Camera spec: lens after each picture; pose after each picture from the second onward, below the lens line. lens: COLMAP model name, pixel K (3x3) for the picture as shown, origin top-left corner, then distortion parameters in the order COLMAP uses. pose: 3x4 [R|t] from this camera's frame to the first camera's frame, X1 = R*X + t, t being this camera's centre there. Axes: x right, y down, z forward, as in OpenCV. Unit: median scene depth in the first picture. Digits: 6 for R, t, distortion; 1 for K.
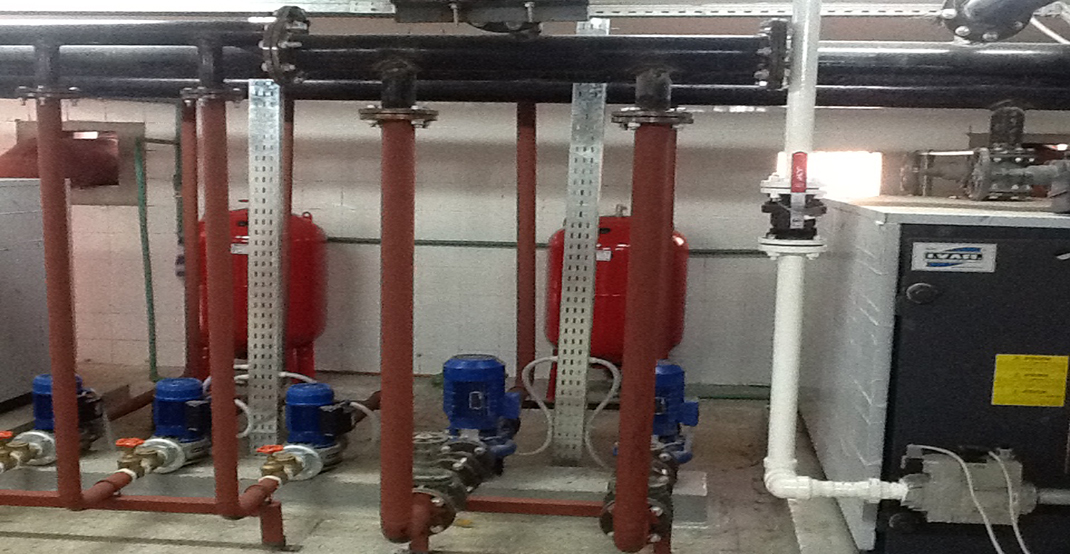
lens RADIAL K [[894.9, 0, 536.7], [0, 894.9, 270.8], [0, 0, 1]] dist [-0.007804, 0.010329]
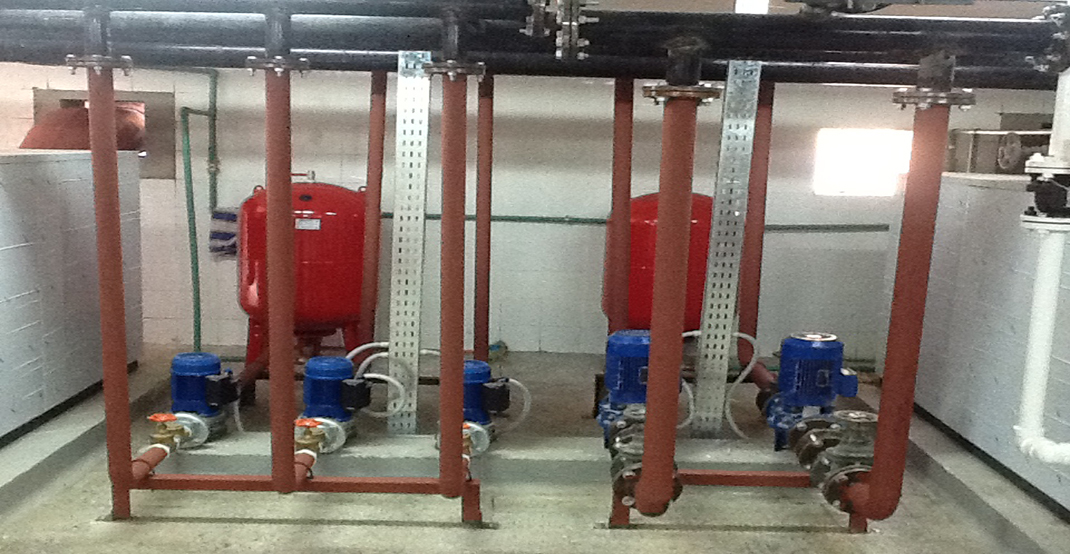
lens RADIAL K [[894.9, 0, 532.1], [0, 894.9, 277.5], [0, 0, 1]] dist [-0.007804, 0.010329]
pose [[0.996393, -0.005129, 0.084704, -0.260643], [0.002009, 0.999318, 0.036873, -0.003084], [-0.084836, -0.036570, 0.995724, 0.006549]]
